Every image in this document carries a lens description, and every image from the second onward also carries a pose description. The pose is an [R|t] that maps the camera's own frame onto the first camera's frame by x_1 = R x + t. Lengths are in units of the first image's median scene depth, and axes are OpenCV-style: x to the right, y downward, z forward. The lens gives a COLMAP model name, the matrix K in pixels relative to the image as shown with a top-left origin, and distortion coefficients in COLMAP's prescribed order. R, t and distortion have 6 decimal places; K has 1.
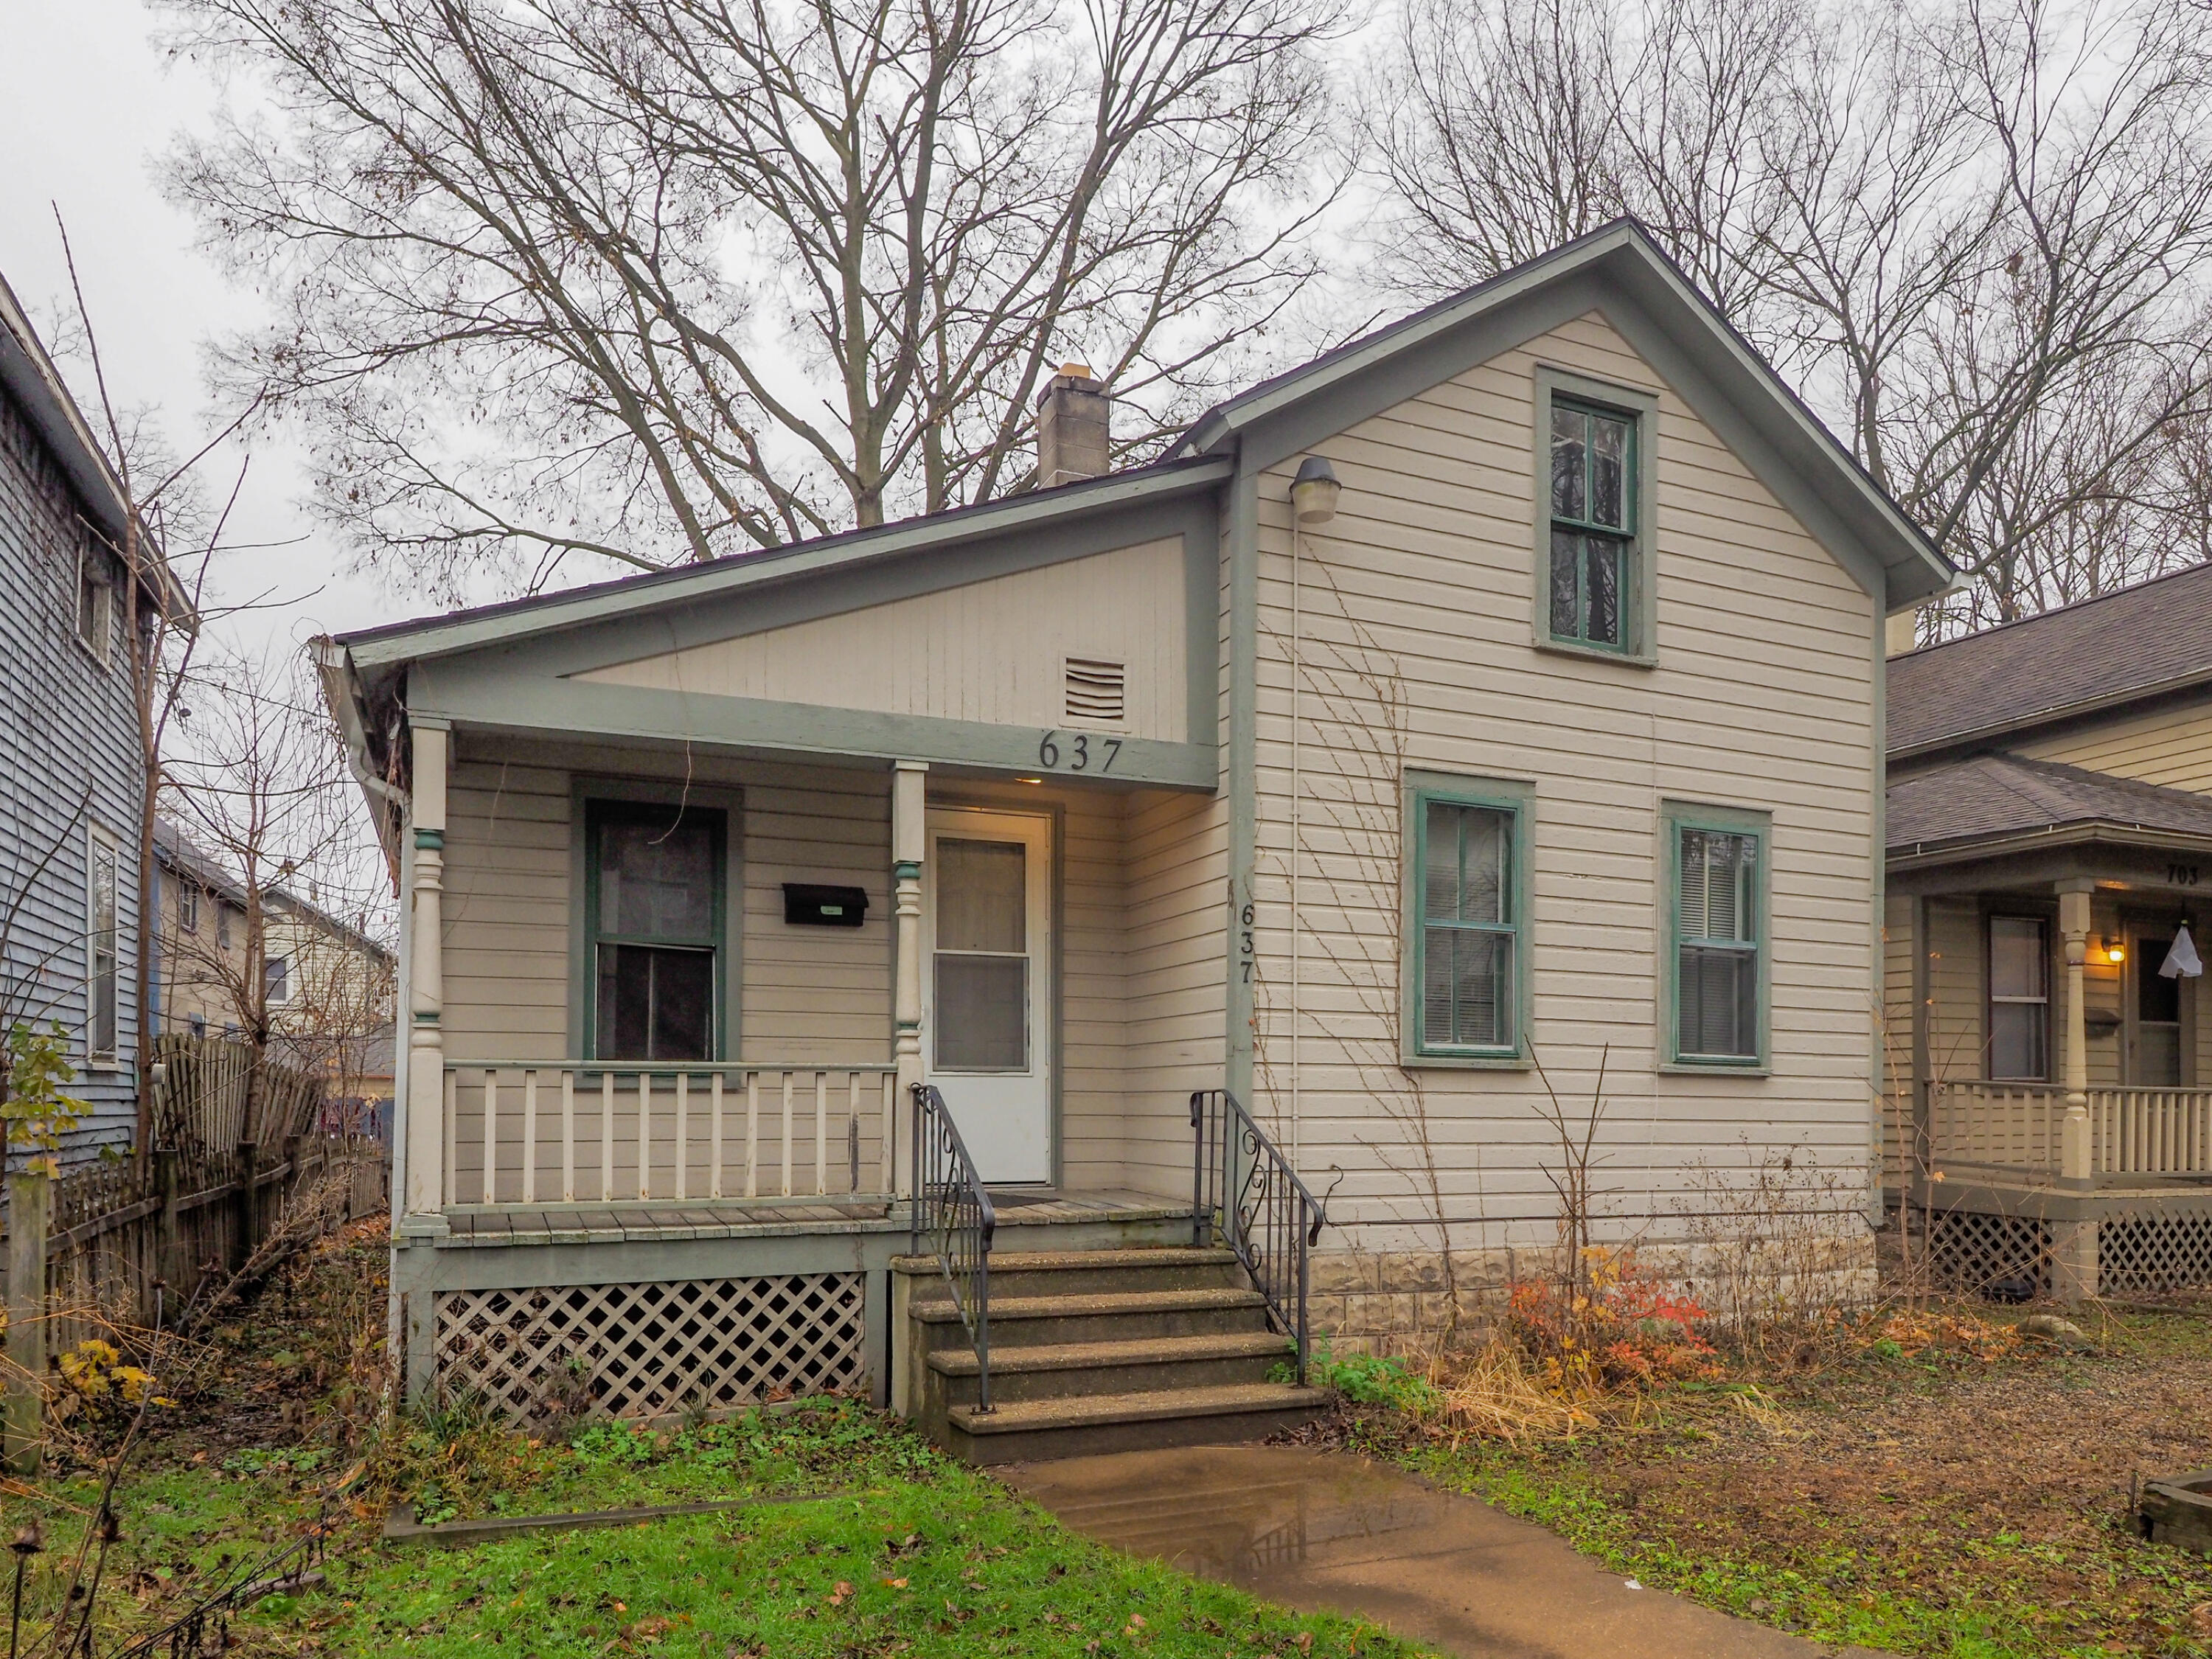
lens RADIAL K [[1483.4, 0, 1116.3], [0, 1483.4, 829.8], [0, 0, 1]] dist [0.004091, 0.000516]
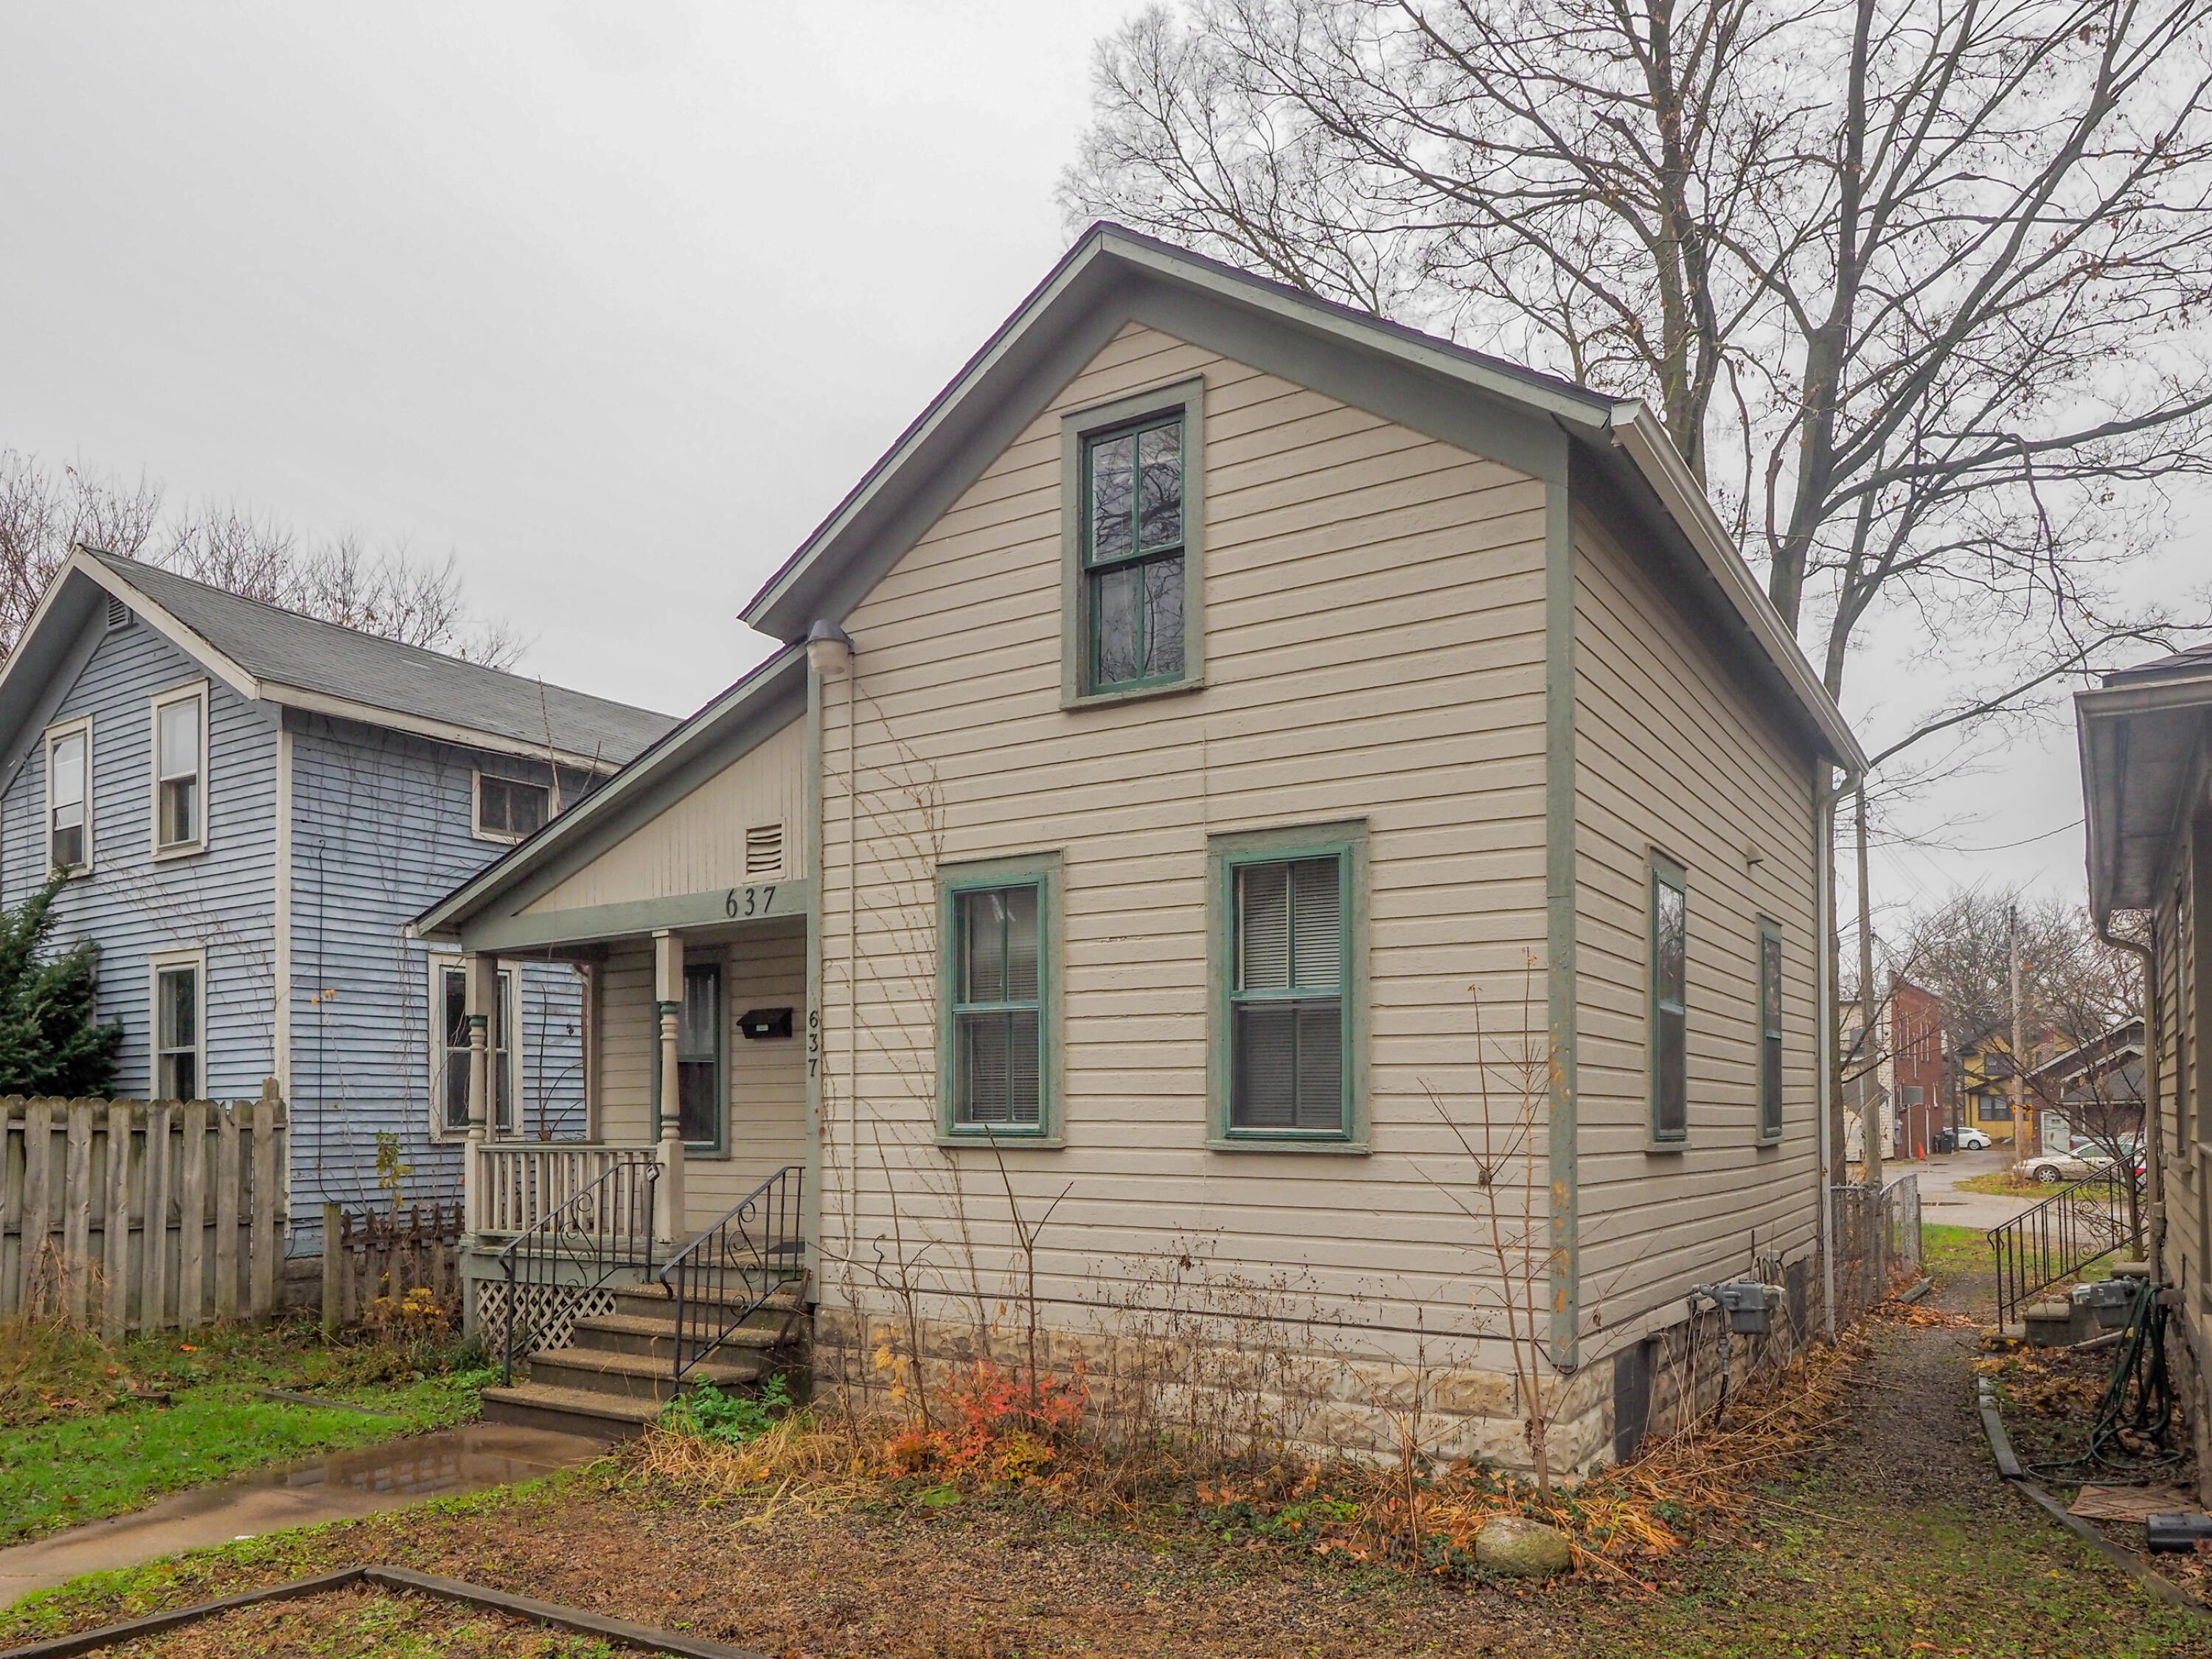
lens RADIAL K [[1483.4, 0, 1114.6], [0, 1483.4, 830.2], [0, 0, 1]] dist [0.004091, 0.000516]
pose [[0.559934, -0.166285, -0.811679, 1.139893], [0.155288, 0.983355, -0.094330, 0.054433], [0.813855, -0.073225, 0.576436, 0.487681]]
